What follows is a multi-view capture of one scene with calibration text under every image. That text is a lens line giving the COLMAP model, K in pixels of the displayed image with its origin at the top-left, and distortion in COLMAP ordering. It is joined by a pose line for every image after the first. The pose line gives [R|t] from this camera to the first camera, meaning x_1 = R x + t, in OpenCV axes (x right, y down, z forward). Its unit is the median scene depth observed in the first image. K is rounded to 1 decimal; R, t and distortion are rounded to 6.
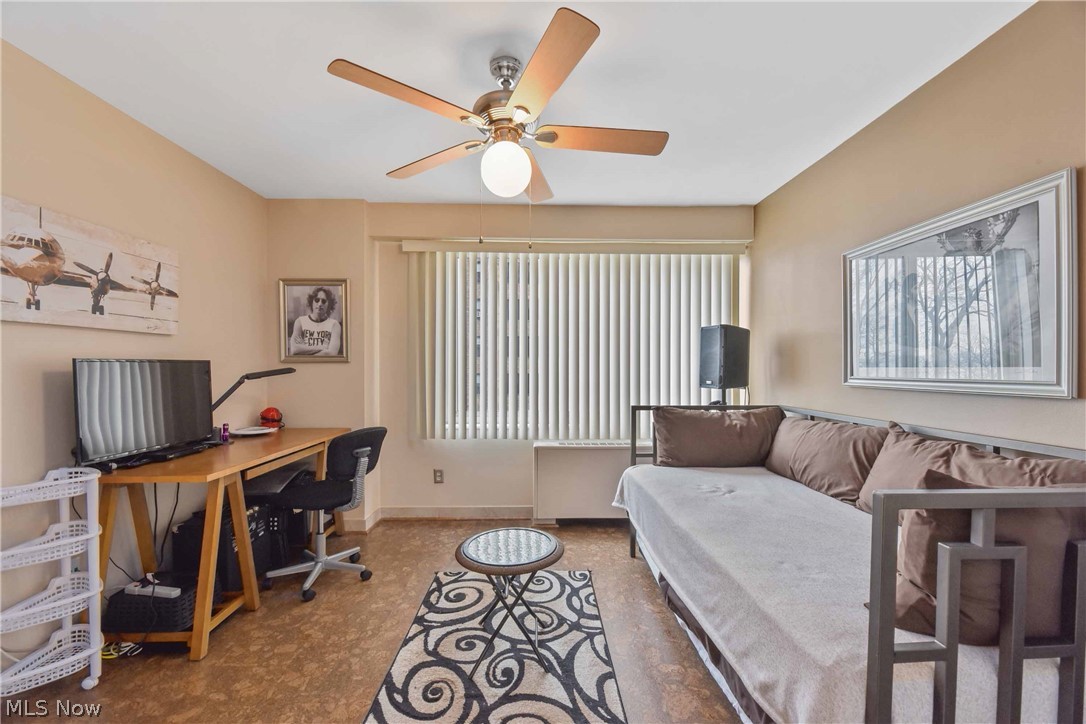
lens RADIAL K [[431.9, 0, 548.9], [0, 431.9, 364.6], [0, 0, 1]] dist [-0.004350, -0.000759]
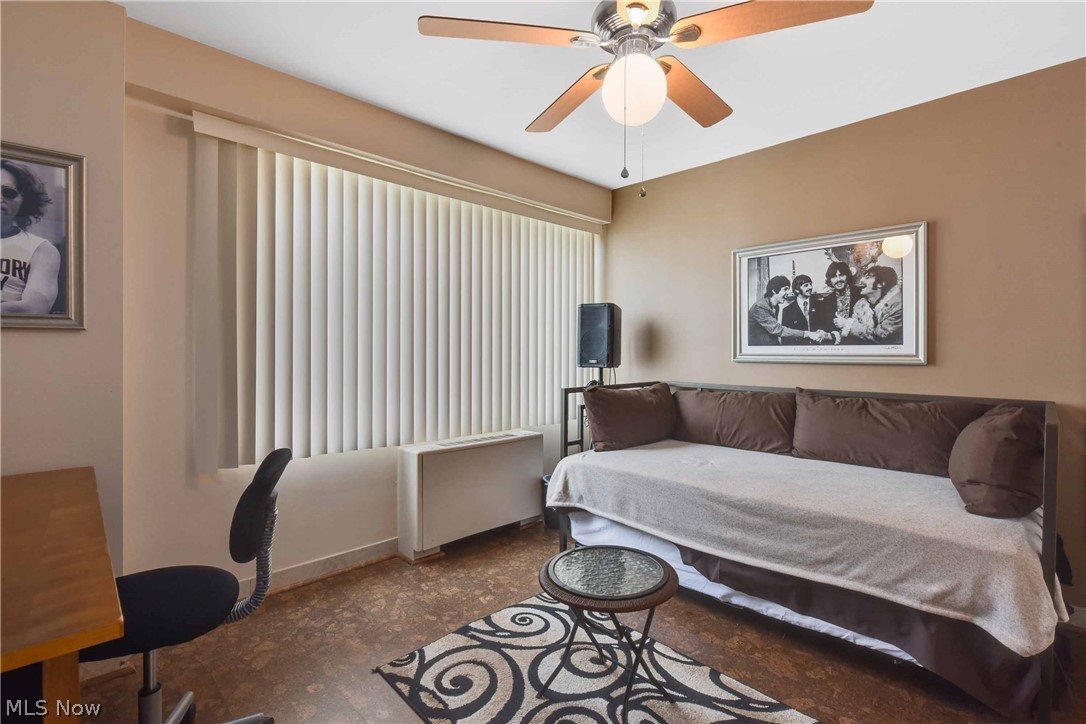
lens RADIAL K [[493.8, 0, 553.6], [0, 493.8, 346.3], [0, 0, 1]] dist [0.000203, -0.003920]
pose [[0.736295, 0.006859, 0.676626, -0.663132], [-0.006235, 0.999975, -0.003352, 0.016387], [-0.676632, -0.001751, 0.736320, 0.355779]]
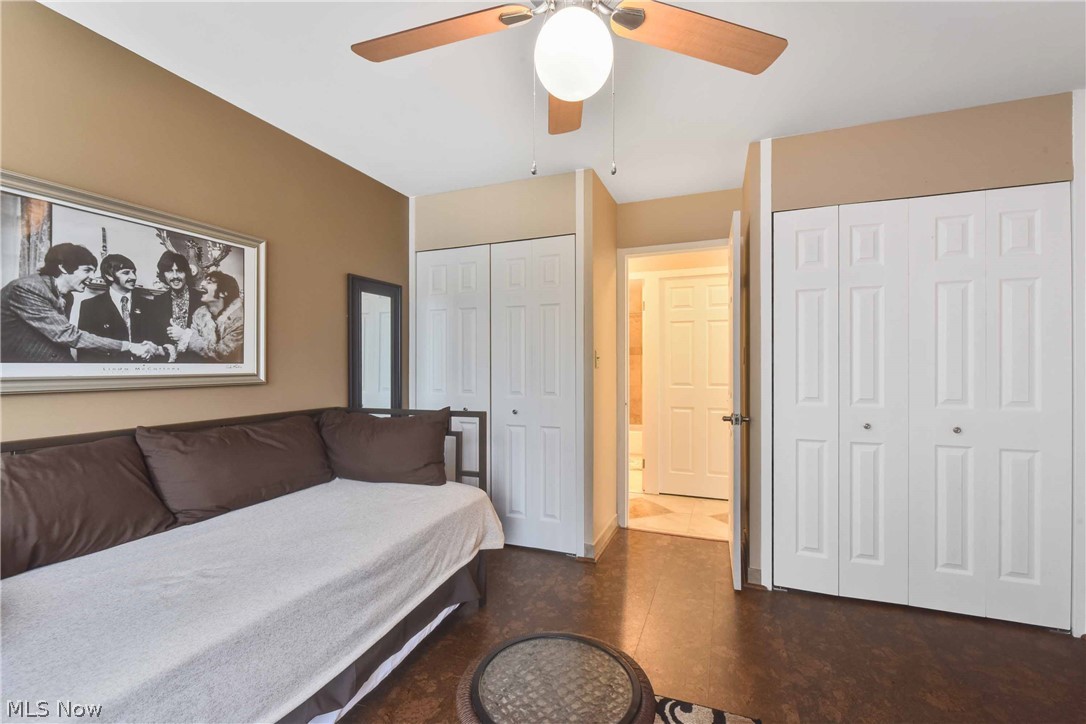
lens RADIAL K [[469.2, 0, 537.7], [0, 469.2, 364.3], [0, 0, 1]] dist [-0.000005, -0.001715]
pose [[-0.910648, 0.002448, 0.413175, -0.275035], [-0.001940, 0.999946, -0.010200, 0.014866], [-0.413178, -0.010090, -0.910595, 1.345111]]
